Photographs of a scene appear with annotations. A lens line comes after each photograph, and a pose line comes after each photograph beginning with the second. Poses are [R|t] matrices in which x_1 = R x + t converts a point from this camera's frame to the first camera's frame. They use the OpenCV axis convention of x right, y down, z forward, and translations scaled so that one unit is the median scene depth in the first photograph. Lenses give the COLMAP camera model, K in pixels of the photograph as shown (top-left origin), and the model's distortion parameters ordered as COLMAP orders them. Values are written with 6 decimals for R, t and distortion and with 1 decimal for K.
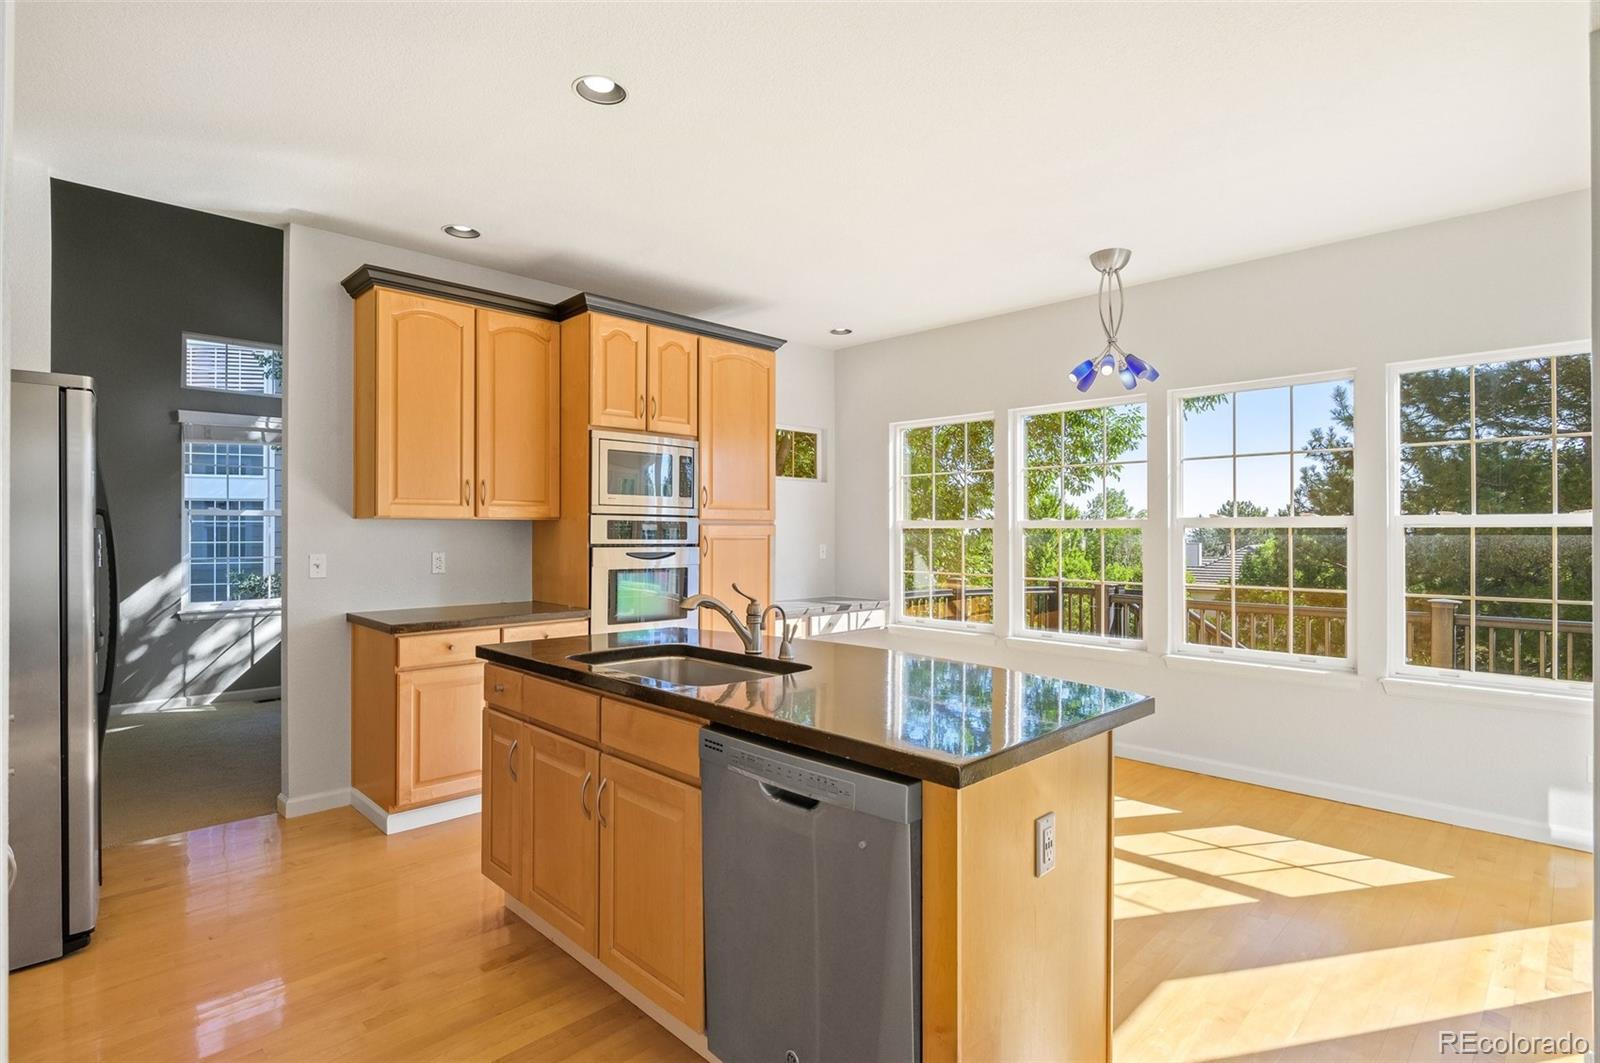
lens RADIAL K [[787.7, 0, 796.8], [0, 787.7, 532.1], [0, 0, 1]] dist [-0.002178, -0.000376]
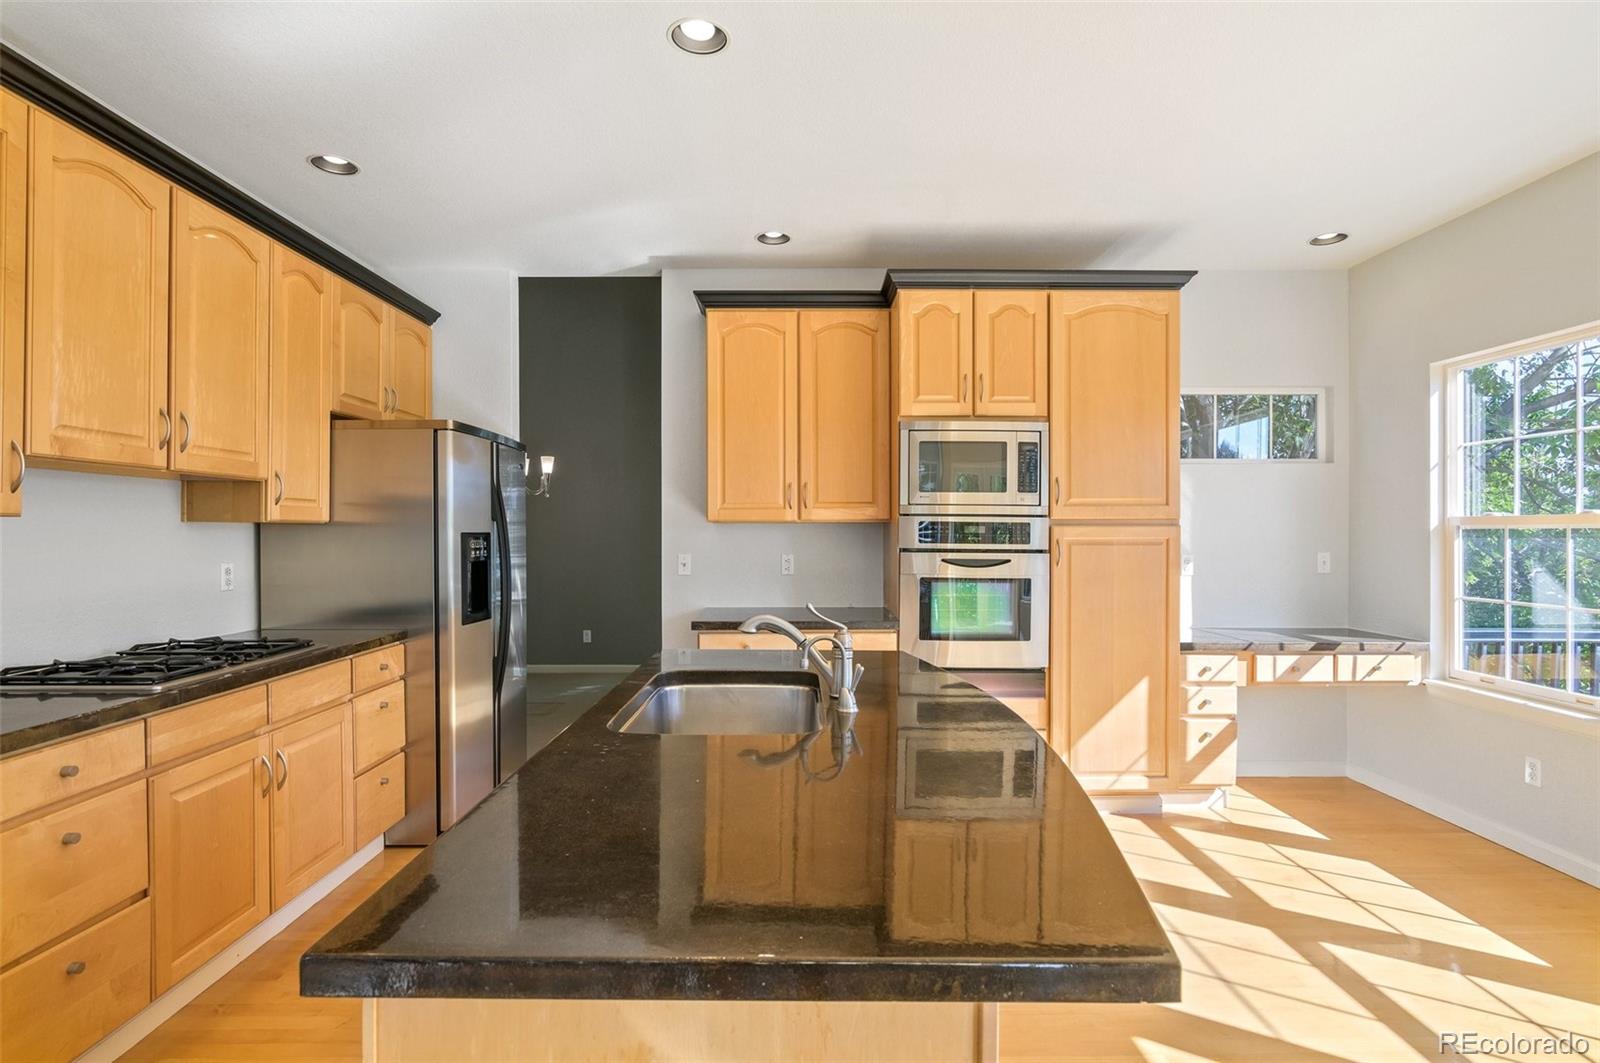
lens RADIAL K [[787.7, 0, 796.8], [0, 787.7, 532.1], [0, 0, 1]] dist [-0.002178, -0.000376]
pose [[0.718423, -0.001434, -0.695605, 0.257255], [0.000134, 0.999998, -0.001922, -0.001465], [0.695607, 0.001288, 0.718421, 0.250860]]
